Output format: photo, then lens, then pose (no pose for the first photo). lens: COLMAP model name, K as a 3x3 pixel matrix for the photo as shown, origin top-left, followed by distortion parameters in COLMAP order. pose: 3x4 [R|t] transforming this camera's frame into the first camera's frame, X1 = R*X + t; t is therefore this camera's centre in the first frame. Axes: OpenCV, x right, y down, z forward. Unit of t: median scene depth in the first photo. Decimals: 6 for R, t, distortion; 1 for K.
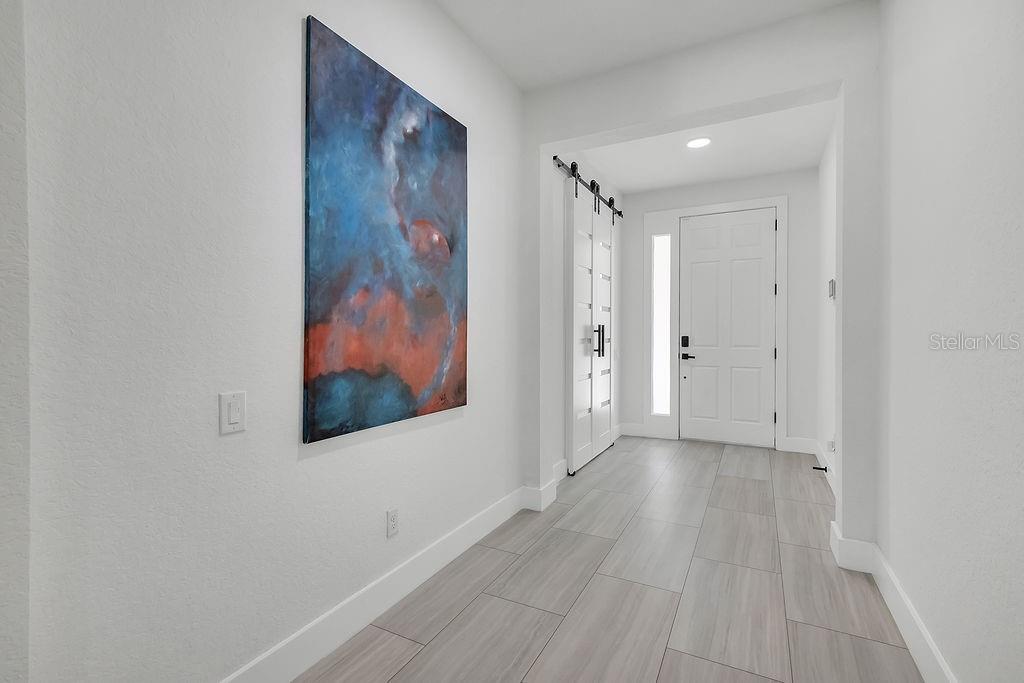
lens RADIAL K [[476.4, 0, 508.5], [0, 476.4, 335.9], [0, 0, 1]] dist [0.000791, 0.000314]
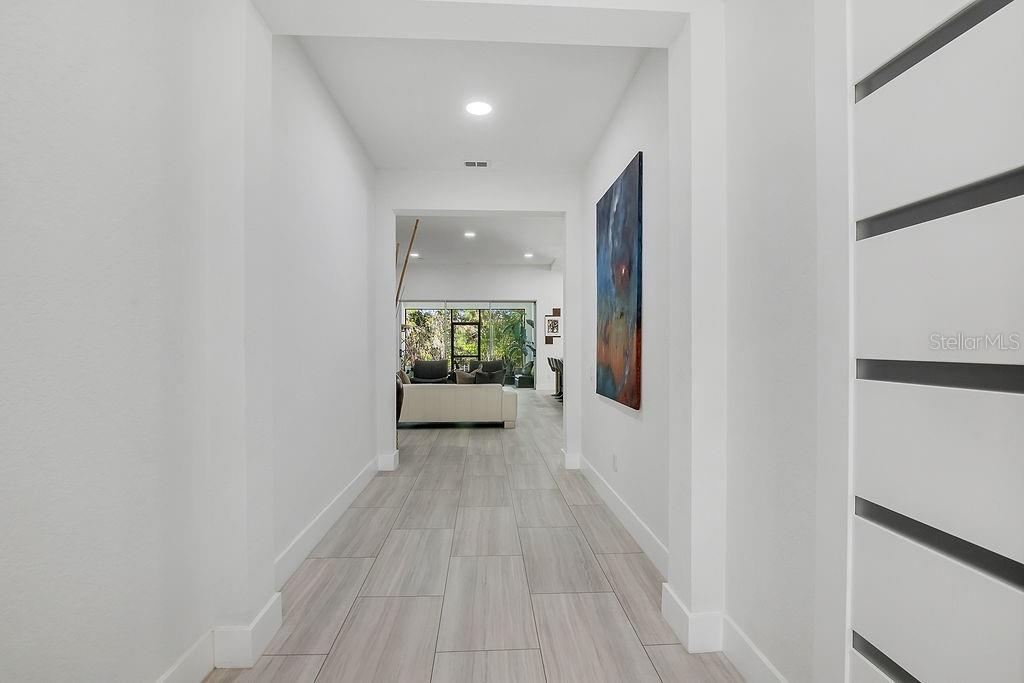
lens RADIAL K [[488.5, 0, 512.0], [0, 488.5, 341.5], [0, 0, 1]] dist [-0.000422, -0.000046]
pose [[-0.859442, 0.004072, -0.511218, 0.788433], [0.004465, 0.999990, 0.000458, -0.014799], [0.511215, -0.001889, -0.859451, 1.966841]]
